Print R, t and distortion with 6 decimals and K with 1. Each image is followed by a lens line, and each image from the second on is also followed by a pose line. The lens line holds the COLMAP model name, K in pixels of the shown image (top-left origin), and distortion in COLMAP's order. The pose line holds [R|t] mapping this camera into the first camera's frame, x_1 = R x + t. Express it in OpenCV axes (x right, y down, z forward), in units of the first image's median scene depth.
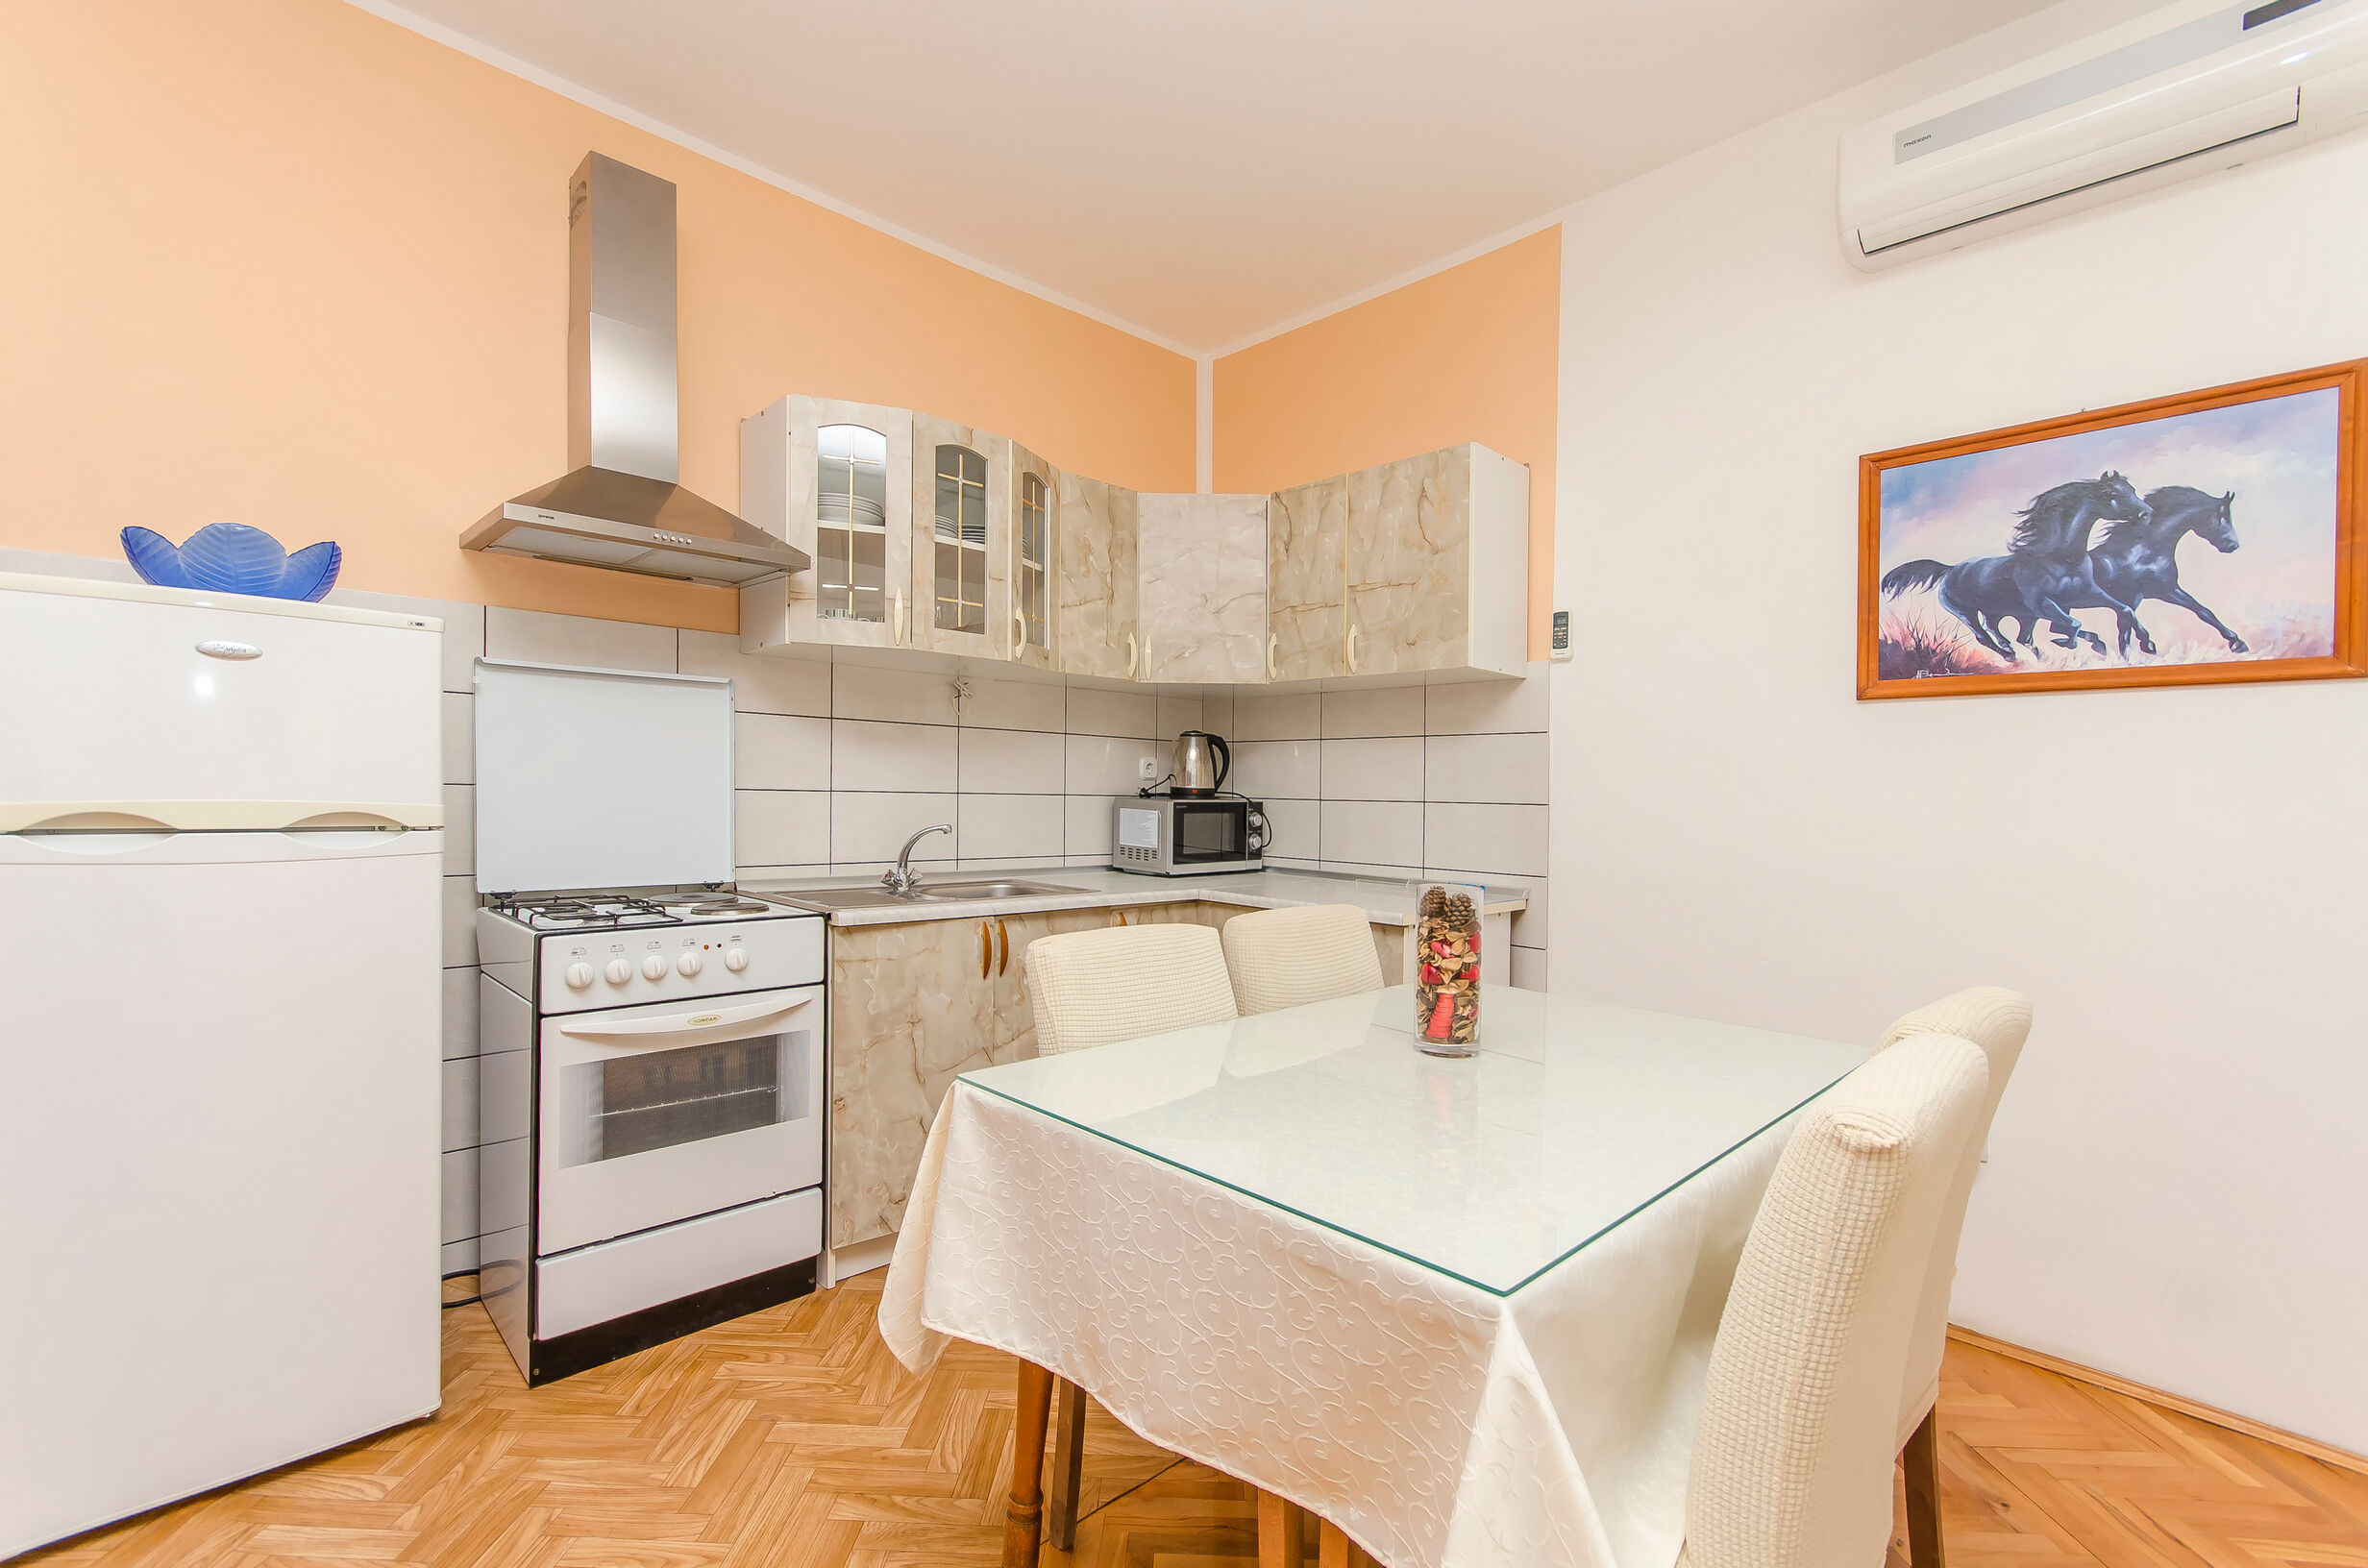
lens RADIAL K [[1043.8, 0, 1191.0], [0, 1043.8, 804.9], [0, 0, 1]] dist [0.009210, -0.000431]
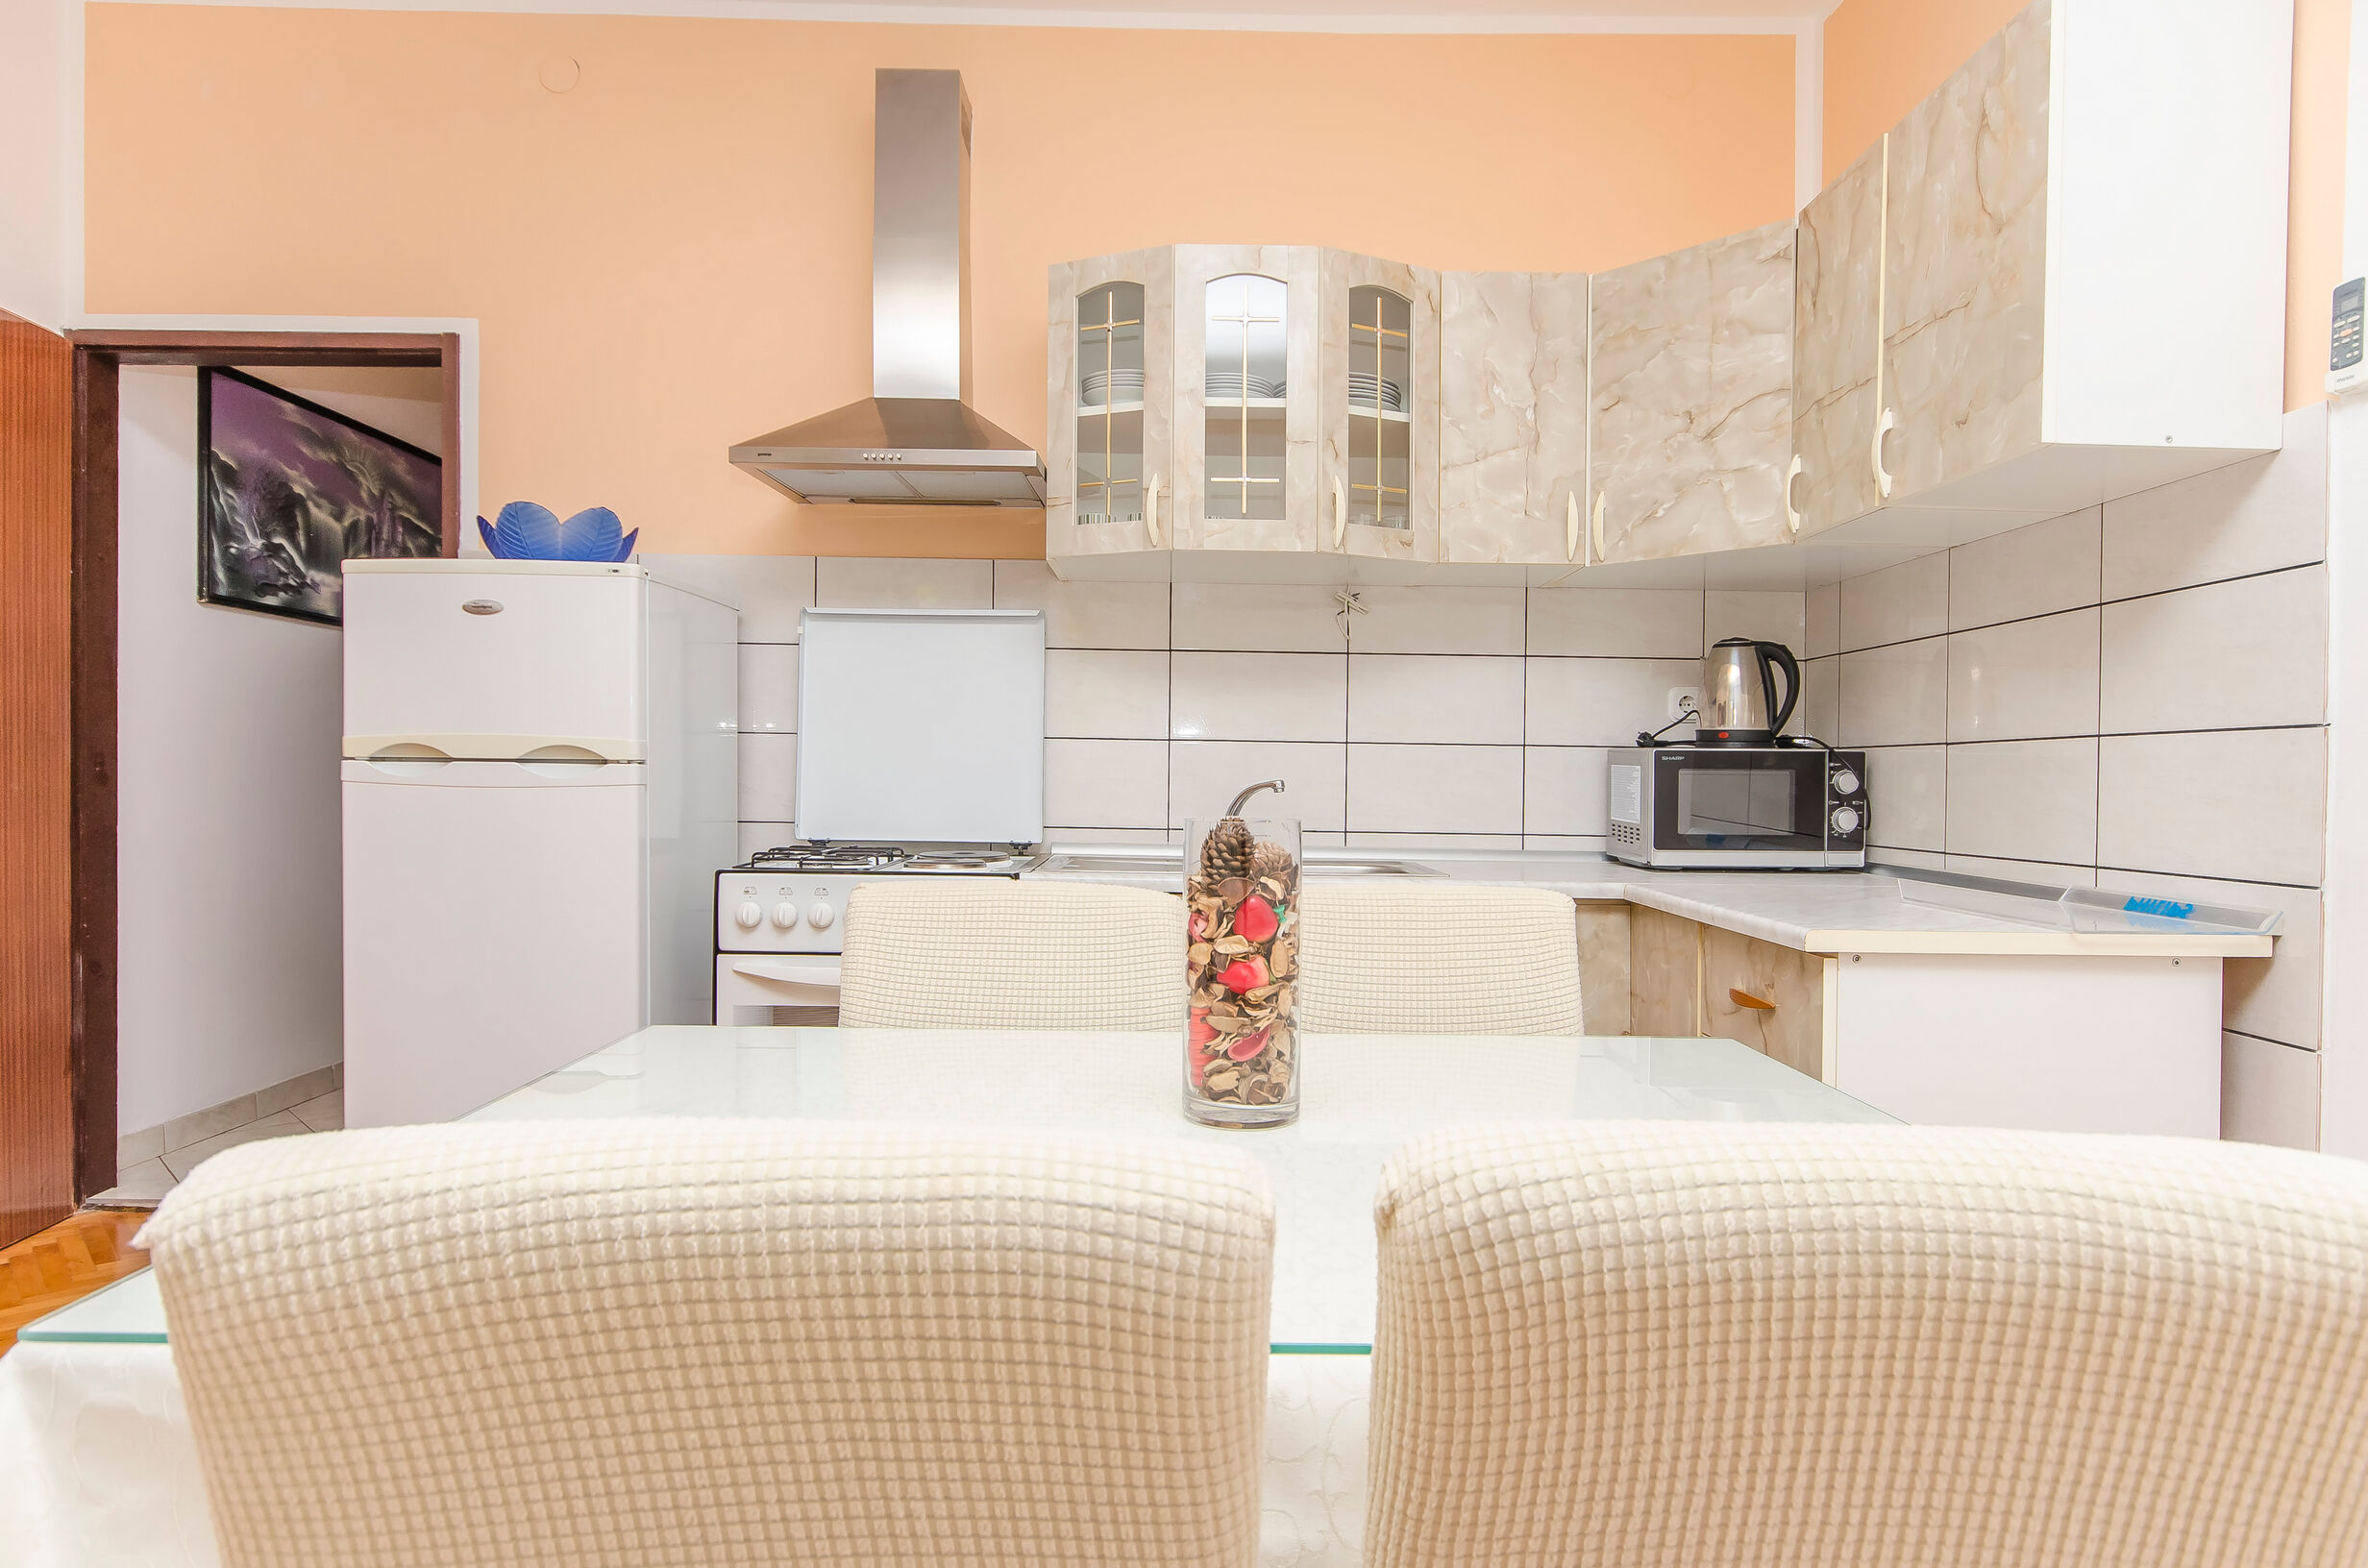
lens RADIAL K [[1333.4, 0, 1202.3], [0, 1333.4, 813.3], [0, 0, 1]] dist [0.001932, 0.004259]
pose [[0.725023, 0.008996, -0.688666, 0.483888], [-0.009107, 0.999952, 0.003474, 0.049532], [0.688664, 0.003754, 0.725071, 0.321988]]
